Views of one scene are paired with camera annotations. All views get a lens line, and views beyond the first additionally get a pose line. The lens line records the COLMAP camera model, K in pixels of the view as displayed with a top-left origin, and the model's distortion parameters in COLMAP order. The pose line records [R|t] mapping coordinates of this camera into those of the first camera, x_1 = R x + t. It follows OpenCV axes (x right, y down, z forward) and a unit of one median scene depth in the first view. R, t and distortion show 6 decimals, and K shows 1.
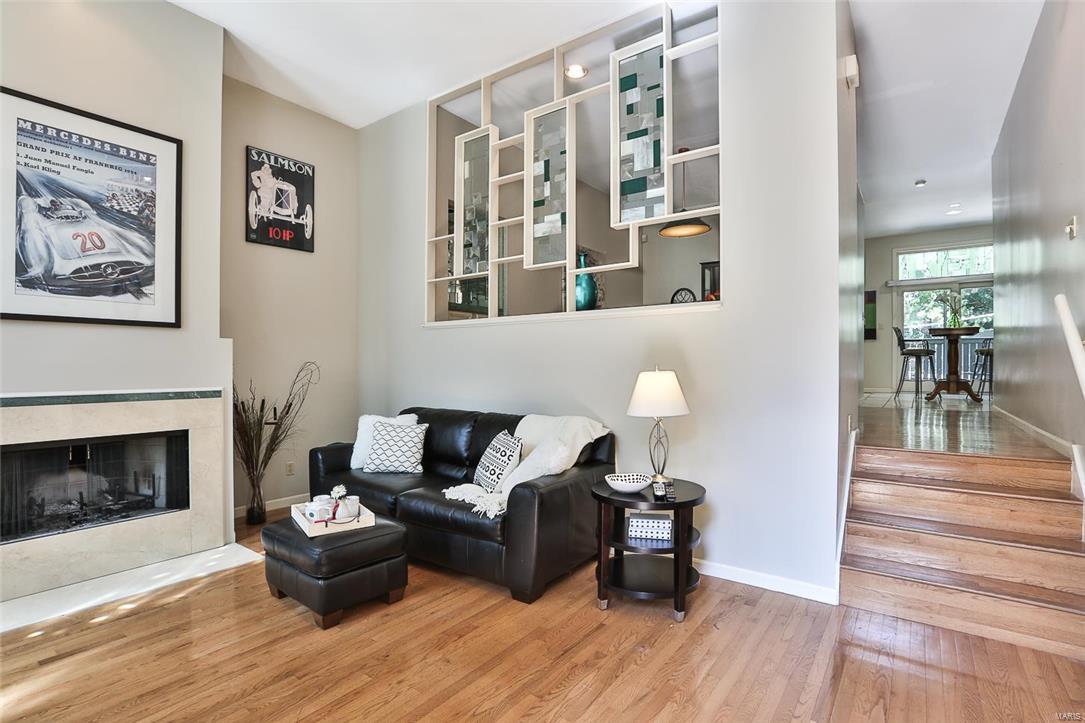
lens RADIAL K [[525.3, 0, 542.5], [0, 525.3, 361.5], [0, 0, 1]] dist [-0.020307, -0.000141]
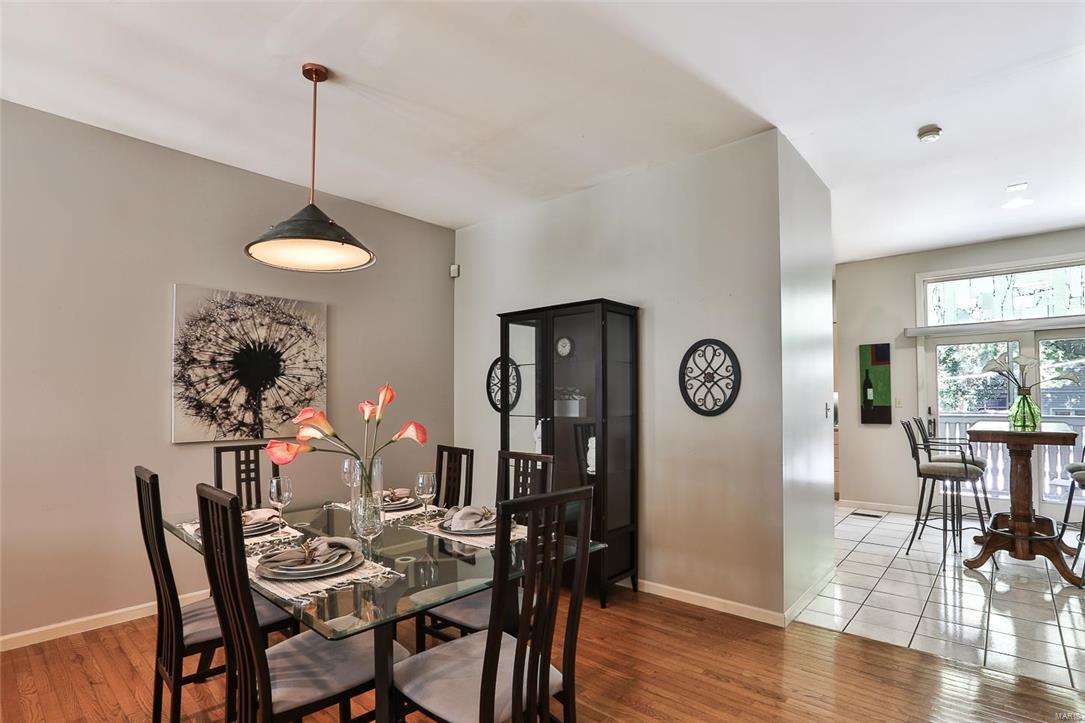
lens RADIAL K [[536.3, 0, 543.9], [0, 536.3, 385.4], [0, 0, 1]] dist [-0.019040, 0.000557]
pose [[0.996002, -0.013103, -0.088363, 0.328496], [0.011122, 0.999676, -0.022881, -0.086497], [0.088634, 0.021807, 0.995825, 0.389231]]
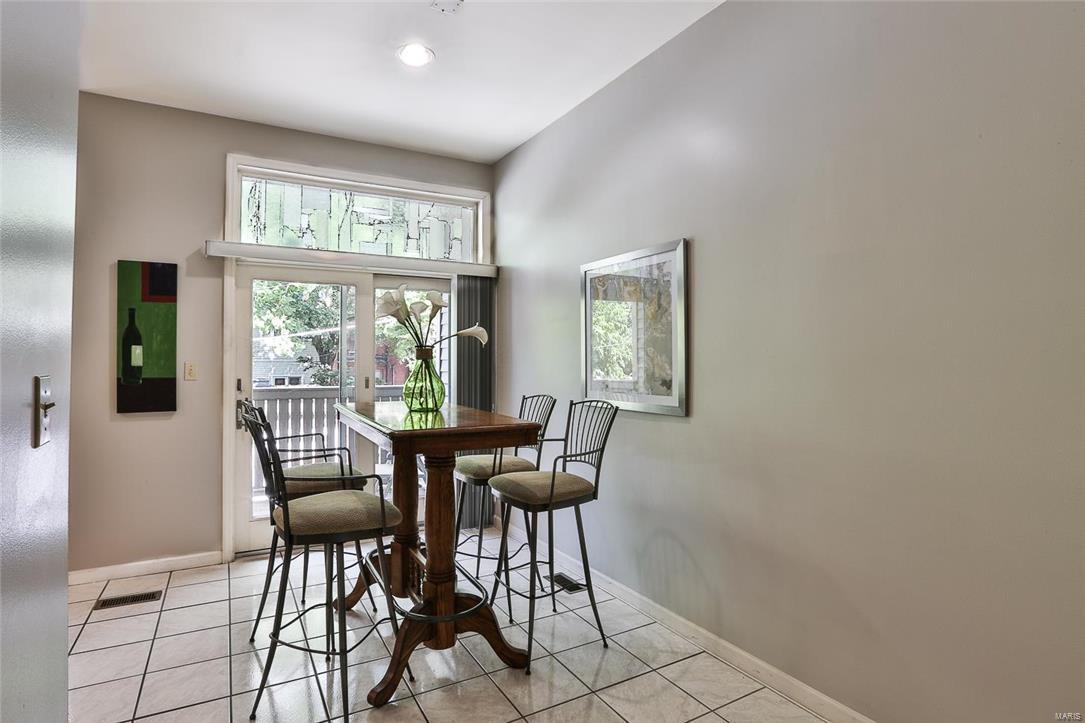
lens RADIAL K [[550.6, 0, 540.5], [0, 550.6, 351.2], [0, 0, 1]] dist [-0.033090, 0.000336]
pose [[0.411930, 0.010384, 0.911156, 0.469736], [0.002785, 0.999916, -0.012654, -0.084073], [-0.911211, 0.007750, 0.411867, 0.720199]]
